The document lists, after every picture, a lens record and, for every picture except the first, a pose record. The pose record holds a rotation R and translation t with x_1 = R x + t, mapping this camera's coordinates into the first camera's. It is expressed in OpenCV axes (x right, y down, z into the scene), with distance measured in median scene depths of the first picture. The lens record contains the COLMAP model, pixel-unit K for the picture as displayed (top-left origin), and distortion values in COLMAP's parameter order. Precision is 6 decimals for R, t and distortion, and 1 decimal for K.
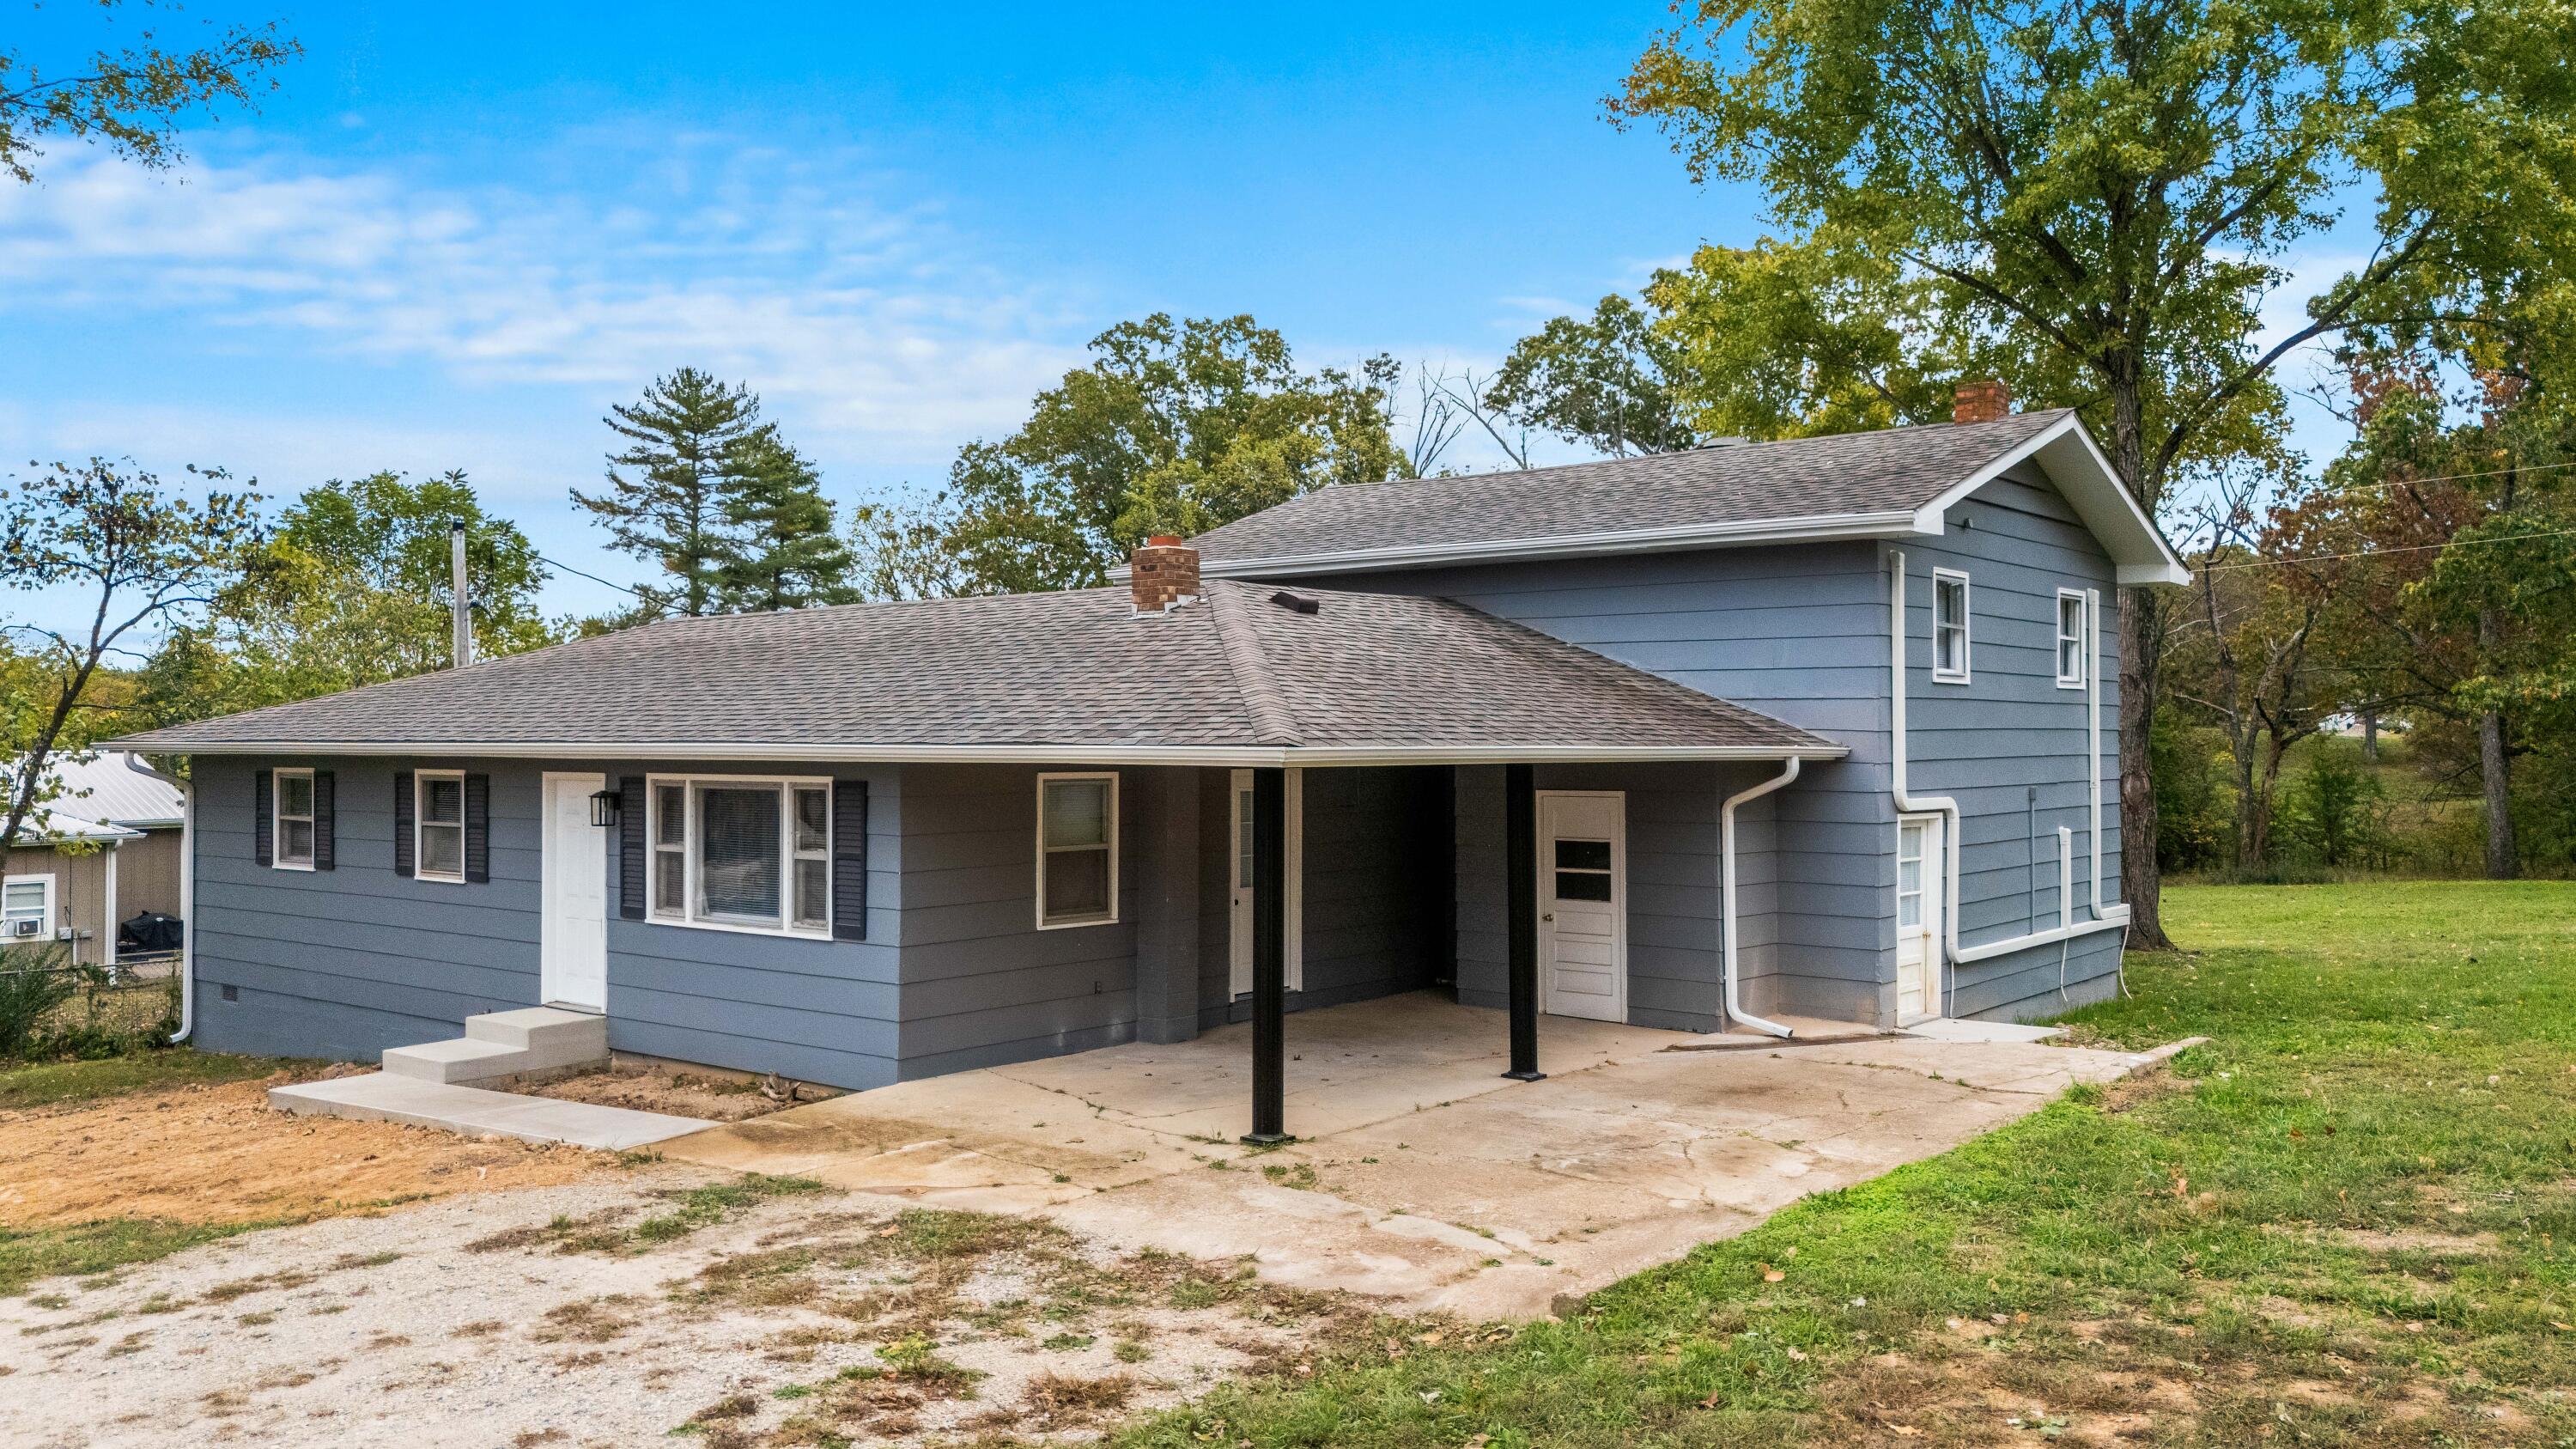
lens RADIAL K [[1913.6, 0, 1289.4], [0, 1913.6, 694.3], [0, 0, 1]] dist [0.051282, -0.039549]
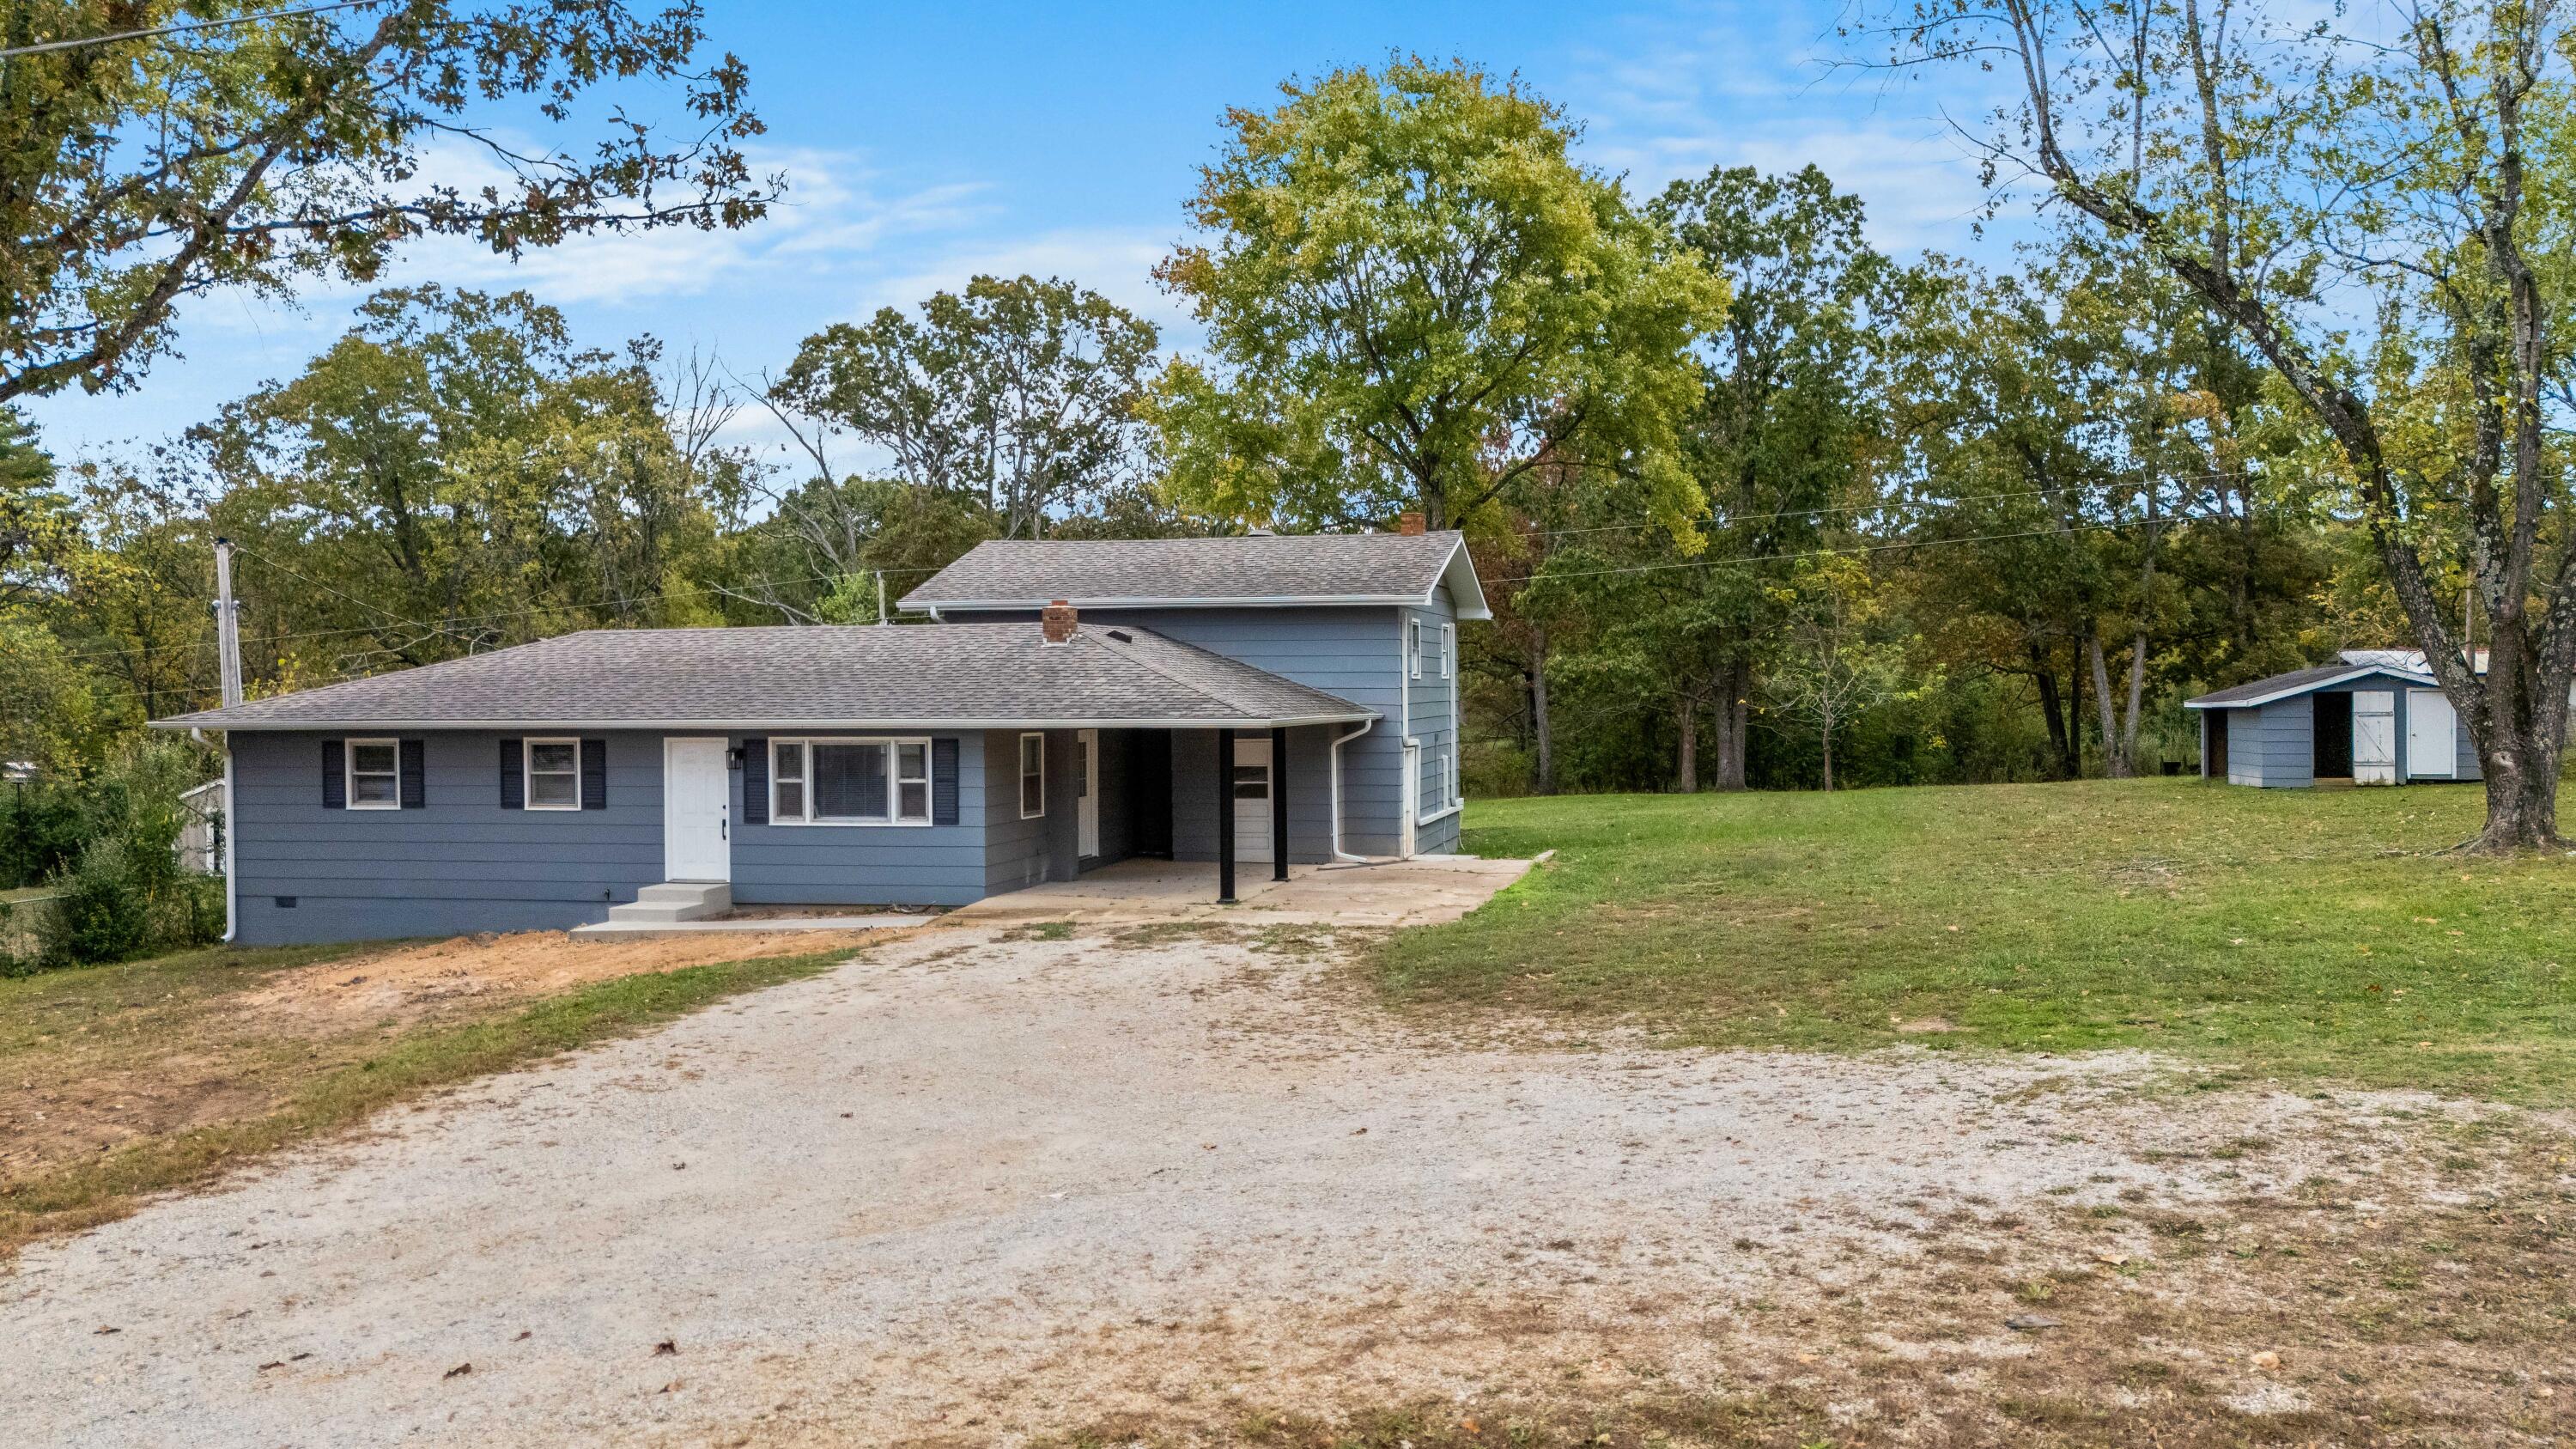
lens RADIAL K [[1913.6, 0, 1286.3], [0, 1913.6, 735.2], [0, 0, 1]] dist [0.051282, -0.039549]
pose [[0.901142, -0.015422, 0.433250, -0.614509], [-0.003163, 0.999107, 0.042144, -0.031160], [-0.433513, -0.039348, 0.900288, -0.669172]]
